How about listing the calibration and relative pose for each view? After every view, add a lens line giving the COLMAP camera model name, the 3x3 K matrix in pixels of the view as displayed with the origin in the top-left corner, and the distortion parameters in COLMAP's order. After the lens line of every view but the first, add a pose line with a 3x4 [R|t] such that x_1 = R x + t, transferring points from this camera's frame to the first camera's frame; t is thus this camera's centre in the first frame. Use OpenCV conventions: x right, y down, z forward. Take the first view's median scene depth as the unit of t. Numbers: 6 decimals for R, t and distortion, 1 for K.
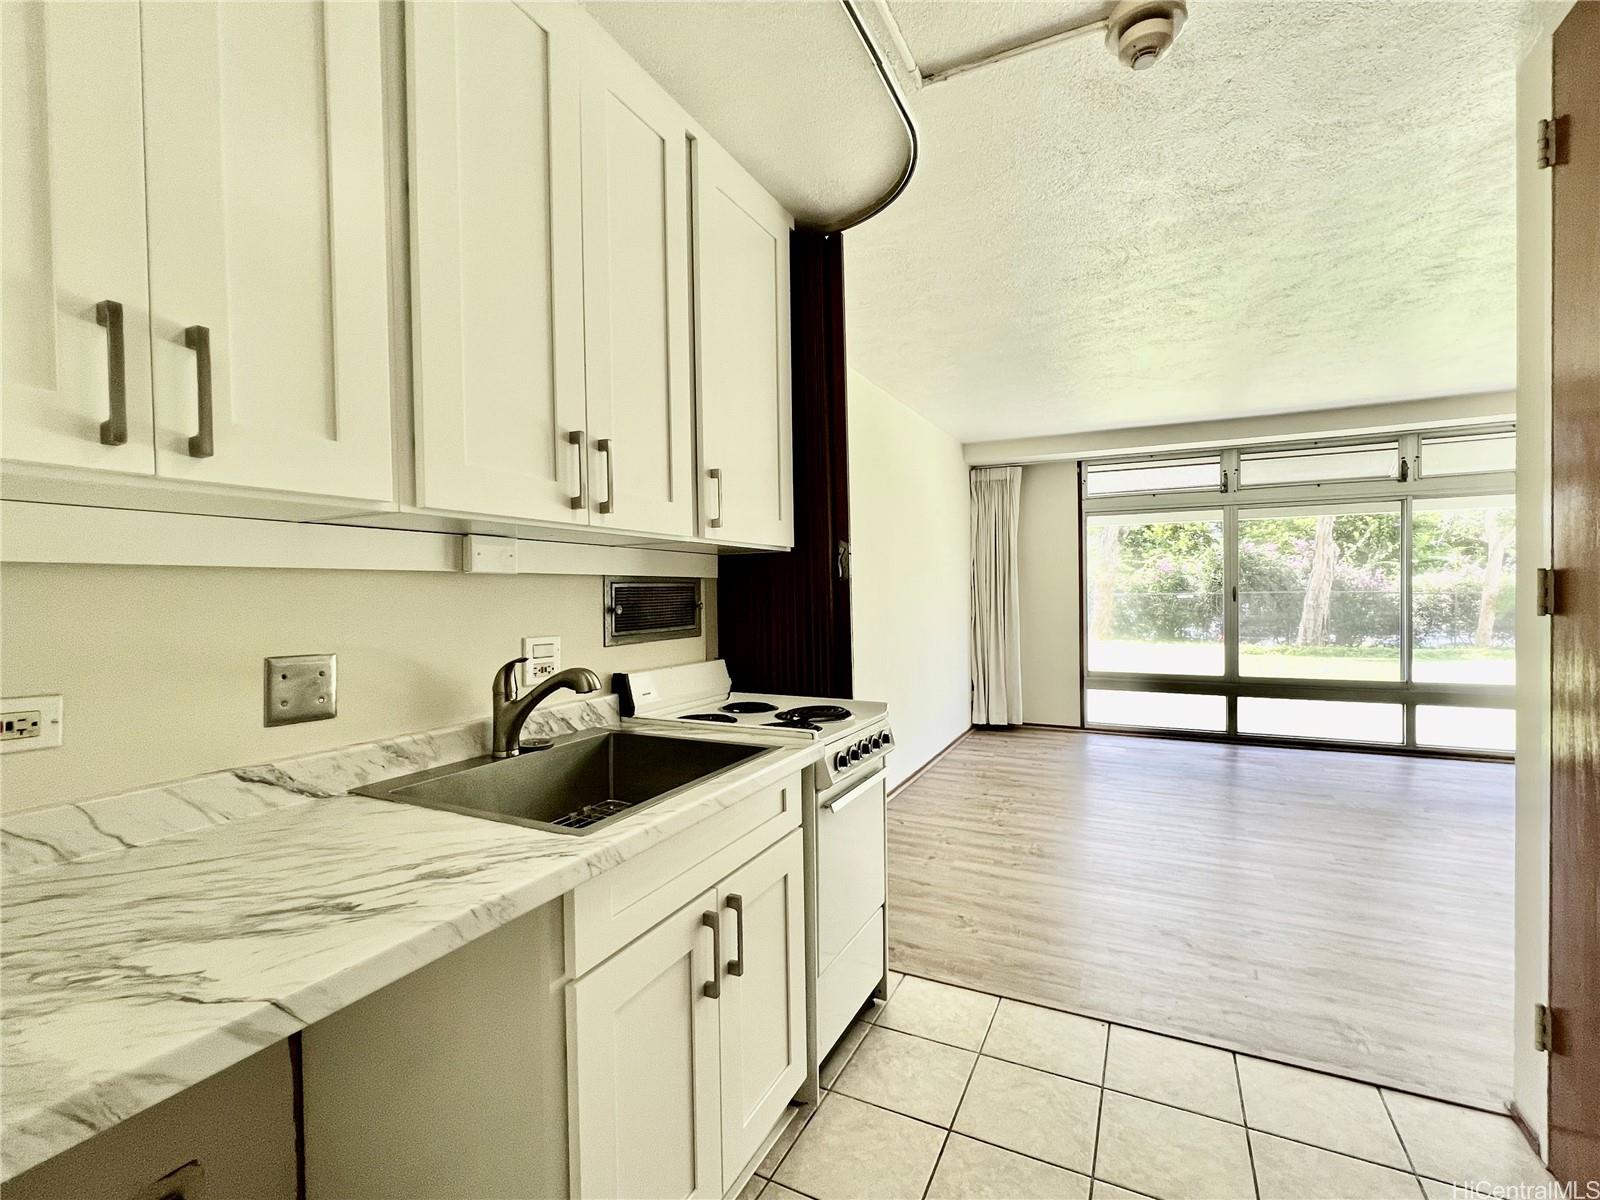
lens RADIAL K [[700.9, 0, 799.8], [0, 700.9, 595.7], [0, 0, 1]] dist [-0.005734, -0.000015]
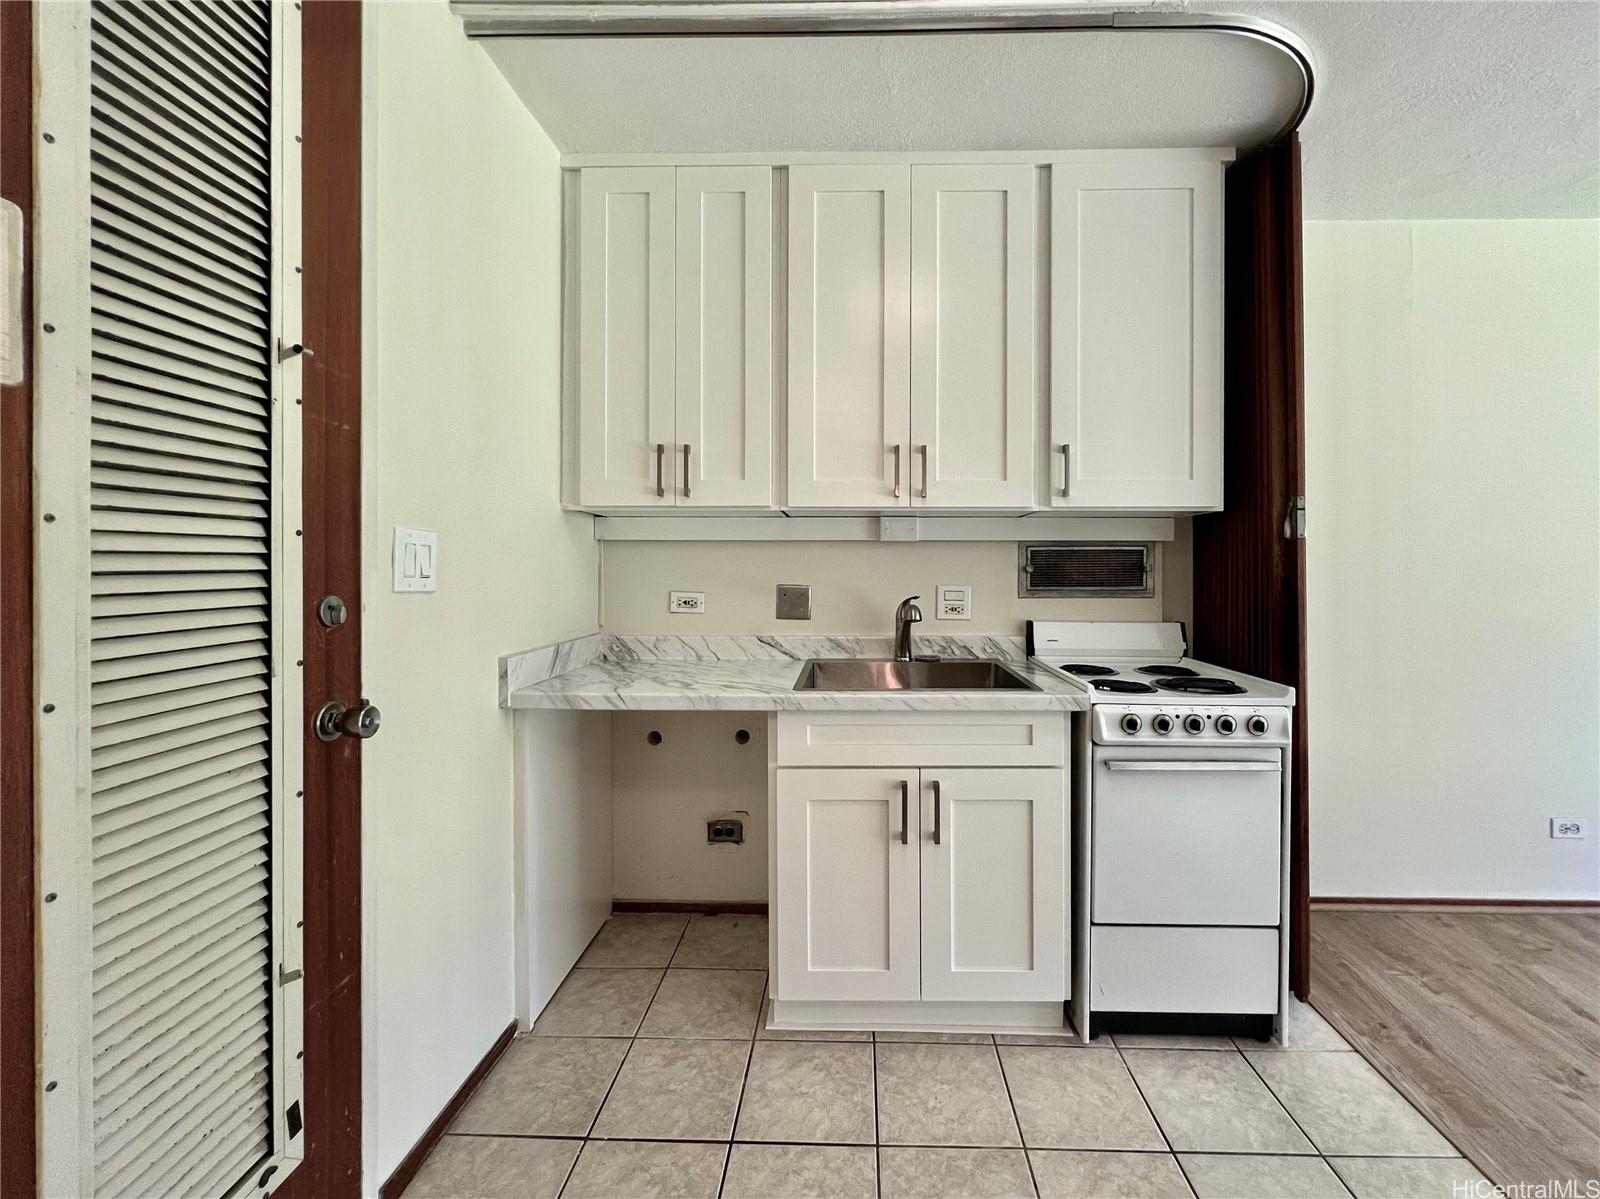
lens RADIAL K [[650.0, 0, 828.6], [0, 650.0, 558.8], [0, 0, 1]] dist [-0.004022, -0.000165]
pose [[0.447389, 0.008271, -0.894301, 0.726474], [-0.013106, 0.999910, 0.002691, 0.005787], [0.894244, 0.010516, 0.447457, 0.214609]]
